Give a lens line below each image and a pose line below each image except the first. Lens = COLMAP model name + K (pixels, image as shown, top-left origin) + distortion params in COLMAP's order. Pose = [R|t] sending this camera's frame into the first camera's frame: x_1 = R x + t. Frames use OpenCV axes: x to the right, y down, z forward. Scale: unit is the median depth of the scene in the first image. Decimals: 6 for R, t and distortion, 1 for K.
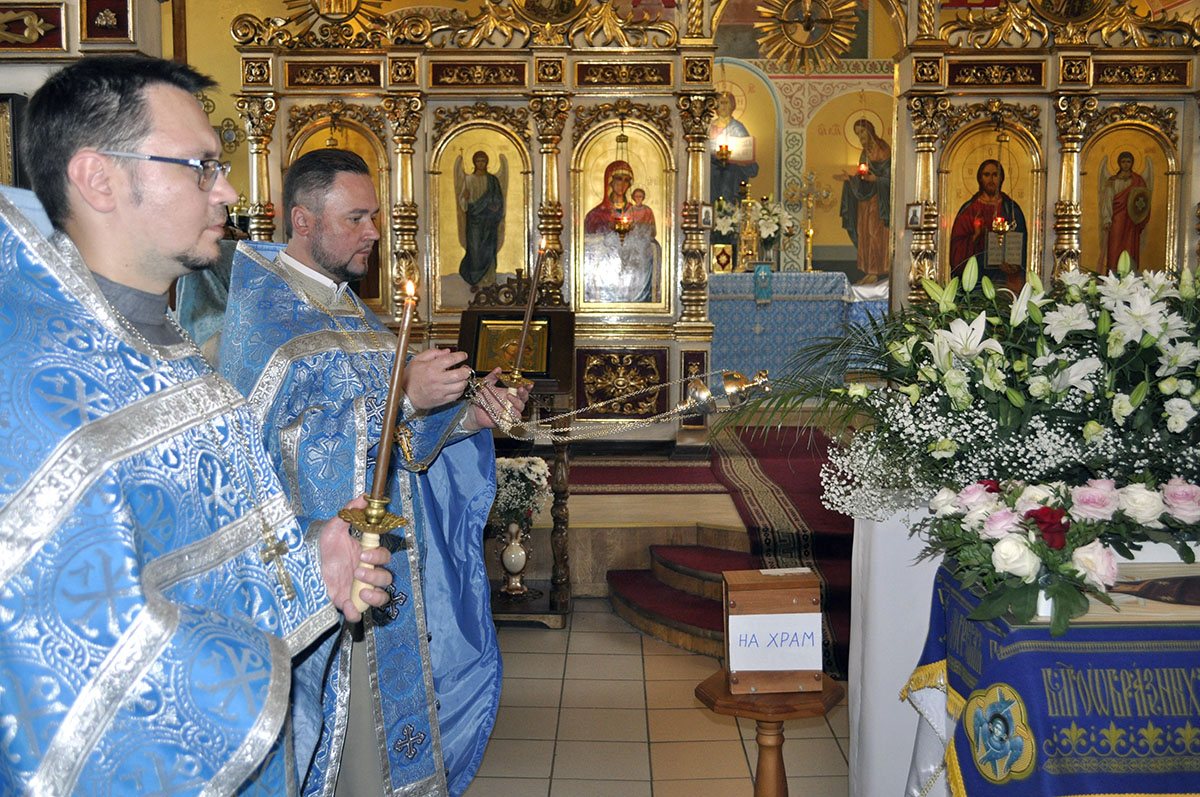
lens RADIAL K [[1268.0, 0, 598.2], [0, 1268.0, 391.7], [0, 0, 1]] dist [-0.016230, 0.000000]
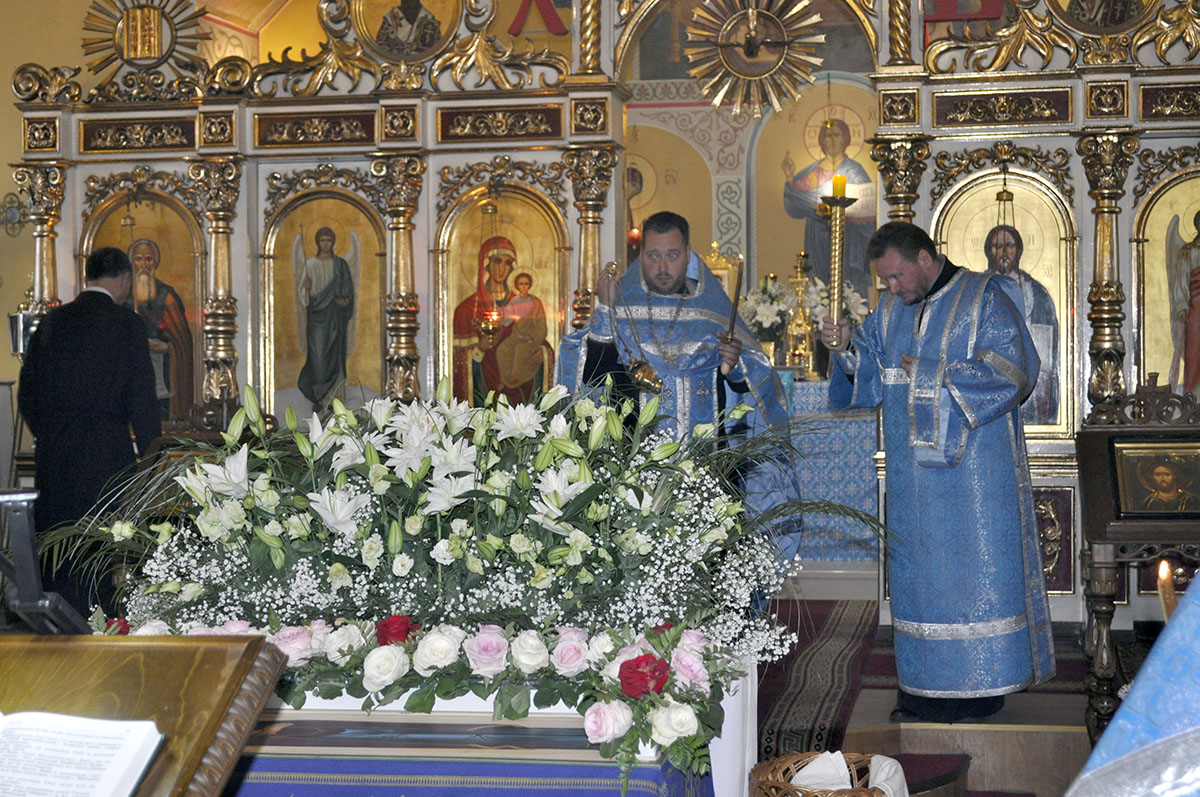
lens RADIAL K [[1950.9, 0, 594.2], [0, 1950.9, 400.4], [0, 0, 1]] dist [-0.017932, 0.000000]
pose [[0.984082, -0.004675, -0.177652, 0.280854], [-0.010222, 0.996510, -0.082851, 0.009392], [0.177419, 0.083348, 0.980600, -0.115373]]
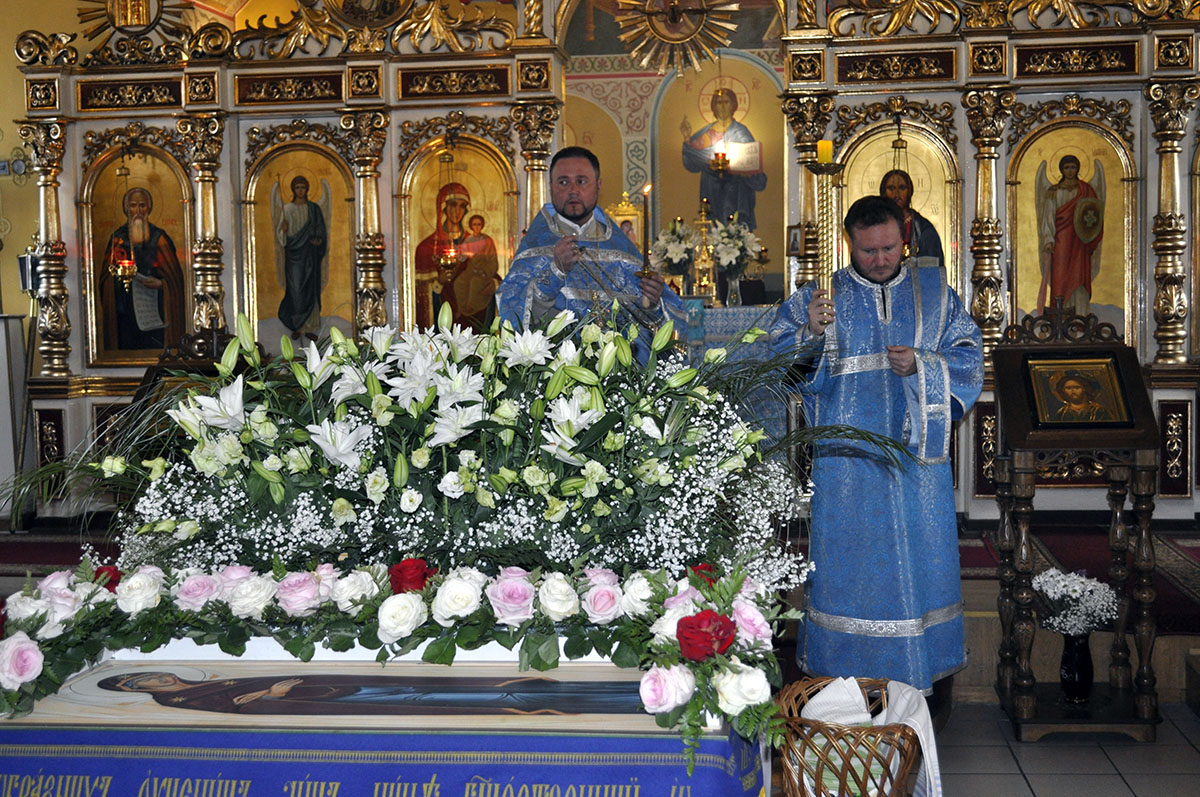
lens RADIAL K [[1525.2, 0, 596.7], [0, 1525.2, 403.1], [0, 0, 1]] dist [-0.019960, 0.000000]
pose [[0.992895, -0.009210, -0.118634, 0.235526], [0.005363, 0.999451, -0.032707, -0.000307], [0.118870, 0.031838, 0.992399, -0.001816]]
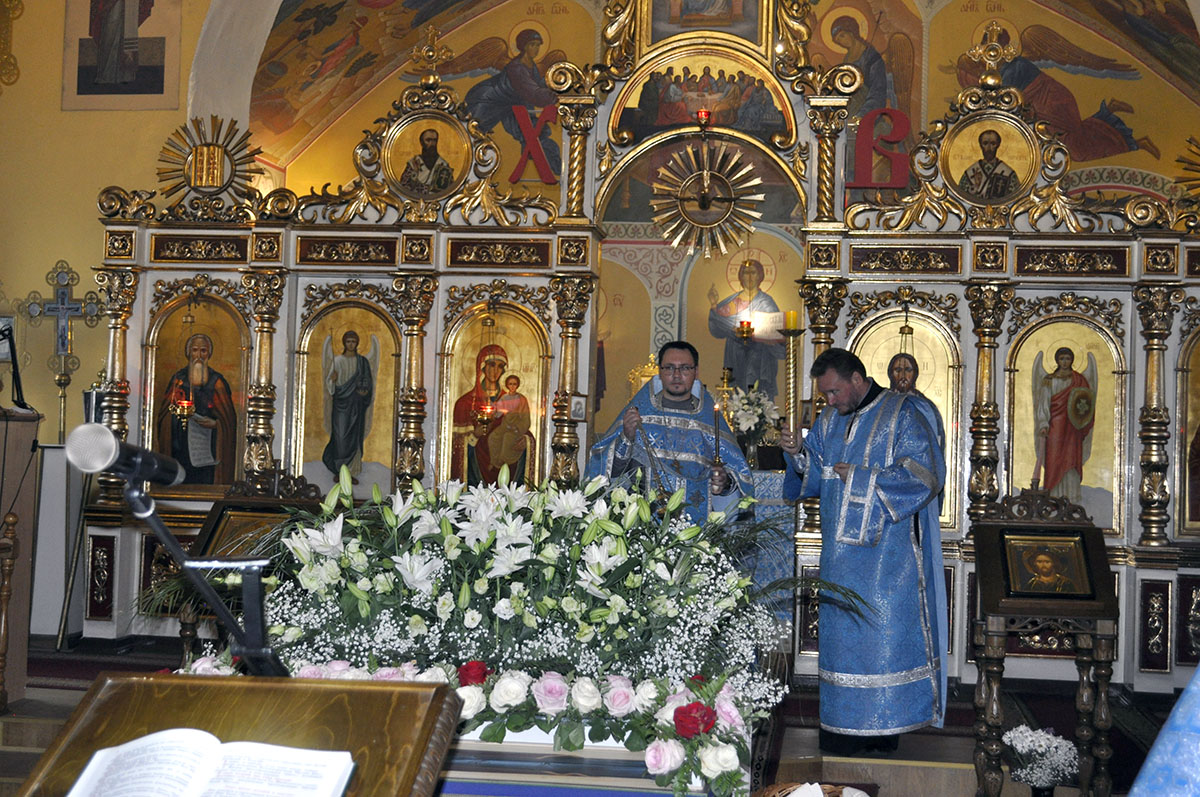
lens RADIAL K [[1594.7, 0, 597.5], [0, 1594.7, 396.9], [0, 0, 1]] dist [-0.014938, 0.000000]
pose [[0.991011, 0.027451, -0.130932, 0.247395], [-0.045138, 0.989939, -0.134101, 0.007029], [0.125934, 0.138806, 0.982280, -0.124211]]
